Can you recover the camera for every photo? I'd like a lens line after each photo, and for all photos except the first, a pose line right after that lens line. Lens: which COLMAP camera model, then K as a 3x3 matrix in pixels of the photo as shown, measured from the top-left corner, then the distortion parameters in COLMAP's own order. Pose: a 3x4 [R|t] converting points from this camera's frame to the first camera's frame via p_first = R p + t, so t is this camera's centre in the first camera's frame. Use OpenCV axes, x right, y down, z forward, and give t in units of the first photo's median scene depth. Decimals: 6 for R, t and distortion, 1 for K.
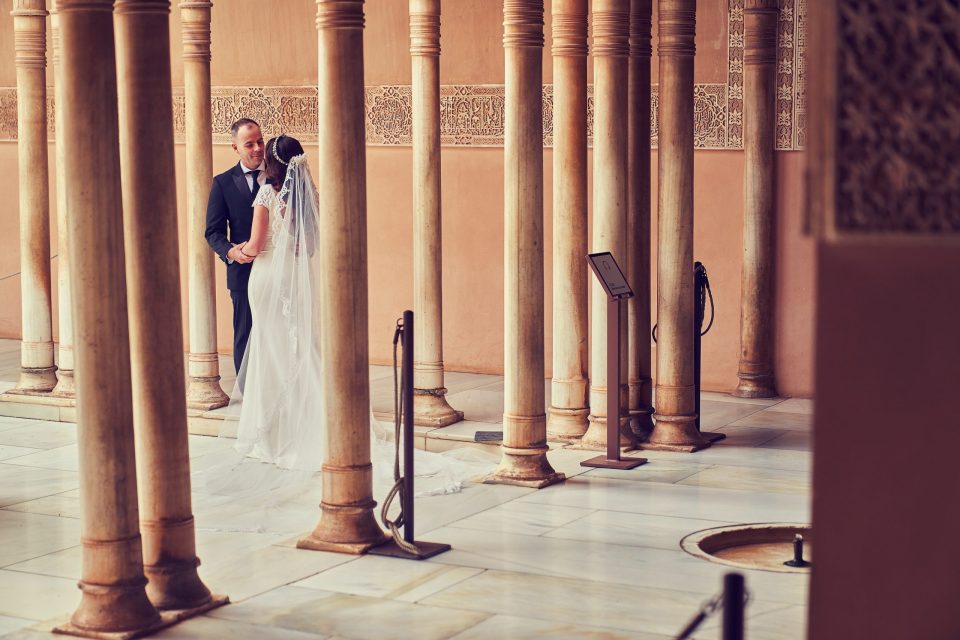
lens RADIAL K [[1869.9, 0, 480.1], [0, 1869.9, 348.4], [0, 0, 1]] dist [-0.003773, -0.004270]
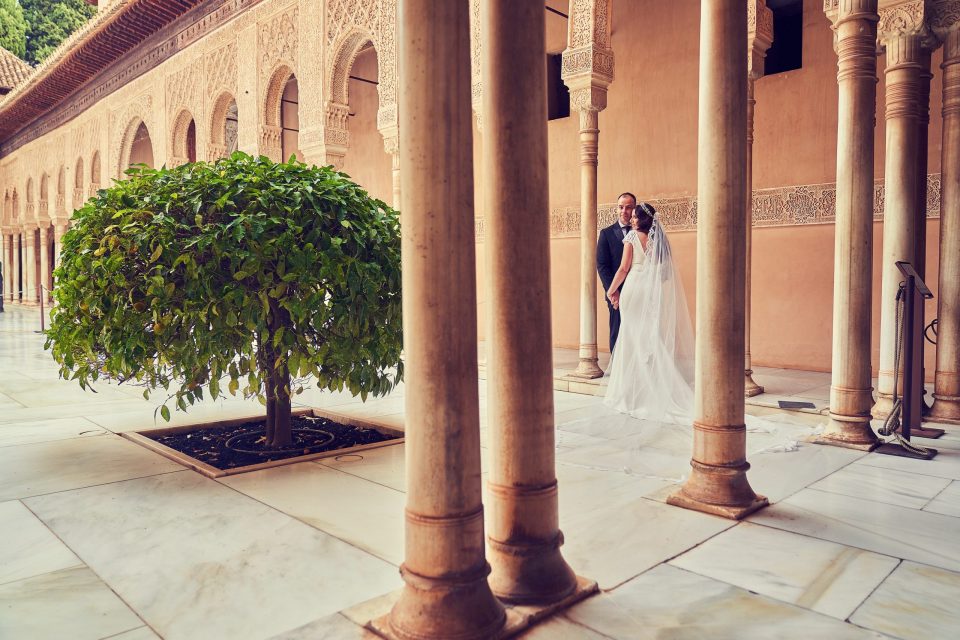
lens RADIAL K [[649.7, 0, 493.2], [0, 649.7, 316.0], [0, 0, 1]] dist [-0.005881, -0.007612]
pose [[0.954336, 0.014652, -0.298377, -0.086748], [-0.039148, 0.996317, -0.076288, 0.036562], [0.296160, 0.084485, 0.951394, 0.644548]]
